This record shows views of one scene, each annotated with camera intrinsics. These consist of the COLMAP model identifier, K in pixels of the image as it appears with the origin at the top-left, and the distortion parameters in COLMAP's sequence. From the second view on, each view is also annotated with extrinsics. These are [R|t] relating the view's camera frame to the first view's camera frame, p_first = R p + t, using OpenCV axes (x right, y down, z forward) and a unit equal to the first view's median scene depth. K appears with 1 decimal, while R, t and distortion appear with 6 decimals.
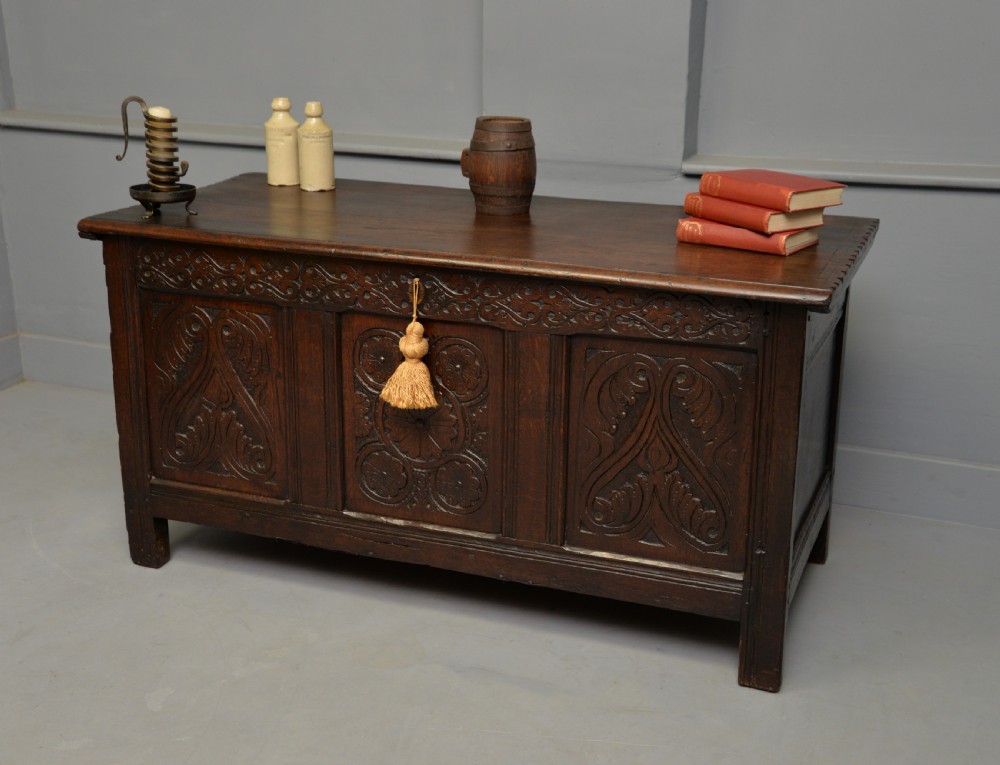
lens RADIAL K [[1283.4, 0, 476.1], [0, 1283.4, 383.7], [0, 0, 1]] dist [0.088385, 0.009885]
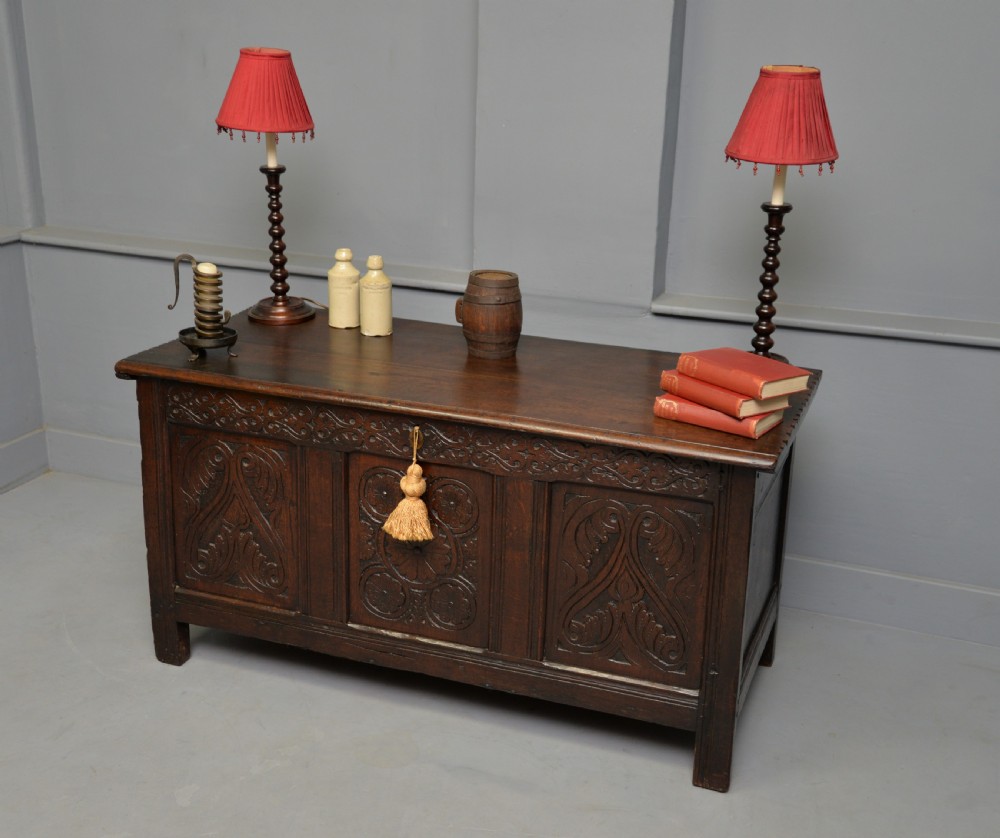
lens RADIAL K [[1236.5, 0, 479.3], [0, 1236.5, 428.7], [0, 0, 1]] dist [0.033064, 0.037643]
pose [[0.999705, 0.012693, 0.020723, -0.012919], [-0.012941, 0.999846, 0.011890, -0.089113], [-0.020569, -0.012155, 0.999715, -0.088763]]
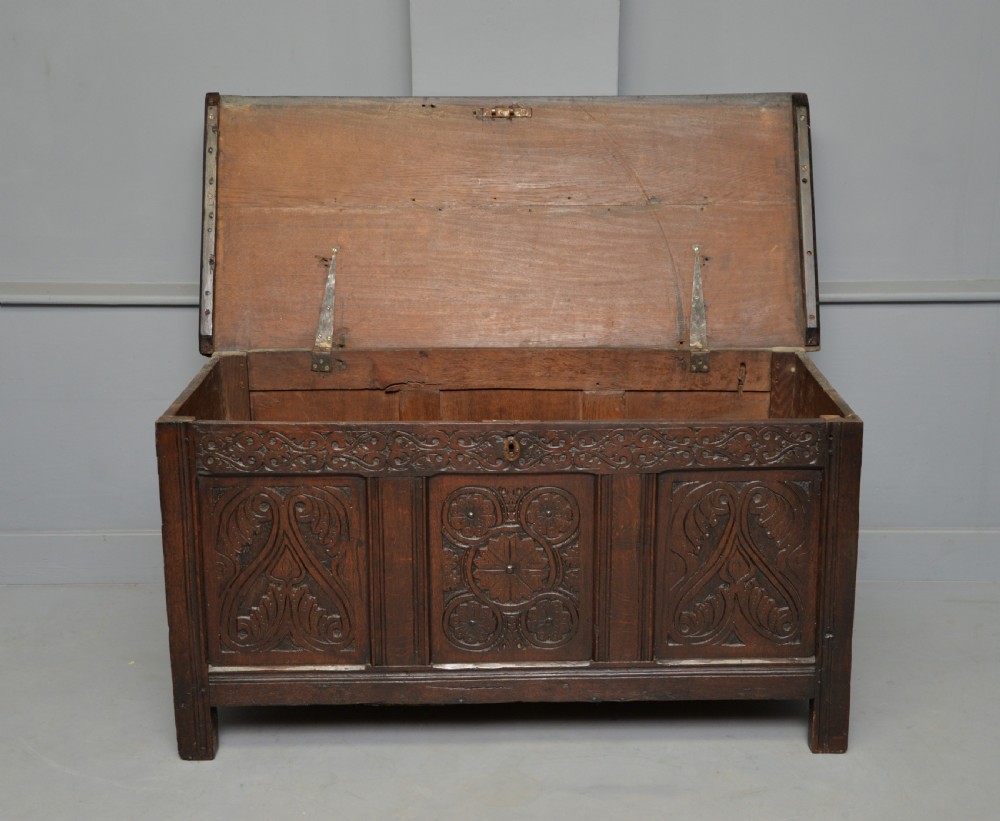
lens RADIAL K [[1380.2, 0, 522.3], [0, 1380.2, 407.0], [0, 0, 1]] dist [0.088986, 0.046631]
pose [[0.922208, -0.109879, 0.370756, -0.440536], [0.123009, 0.992334, -0.011877, -0.087387], [-0.366609, 0.056559, 0.928654, -0.076371]]
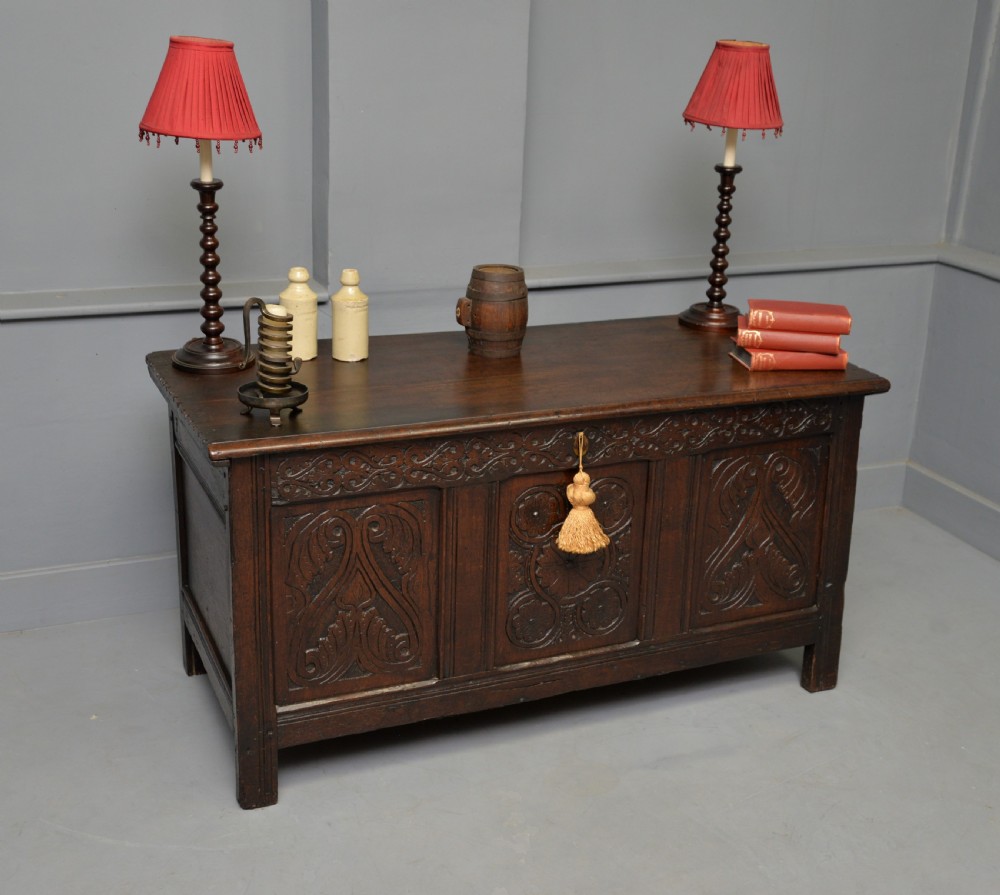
lens RADIAL K [[1367.0, 0, 478.7], [0, 1367.0, 428.2], [0, 0, 1]] dist [0.011620, 0.053837]
pose [[0.710572, -0.206046, 0.672780, -0.831725], [0.196288, 0.976251, 0.091674, -0.196400], [-0.675691, 0.066918, 0.734141, 0.204836]]
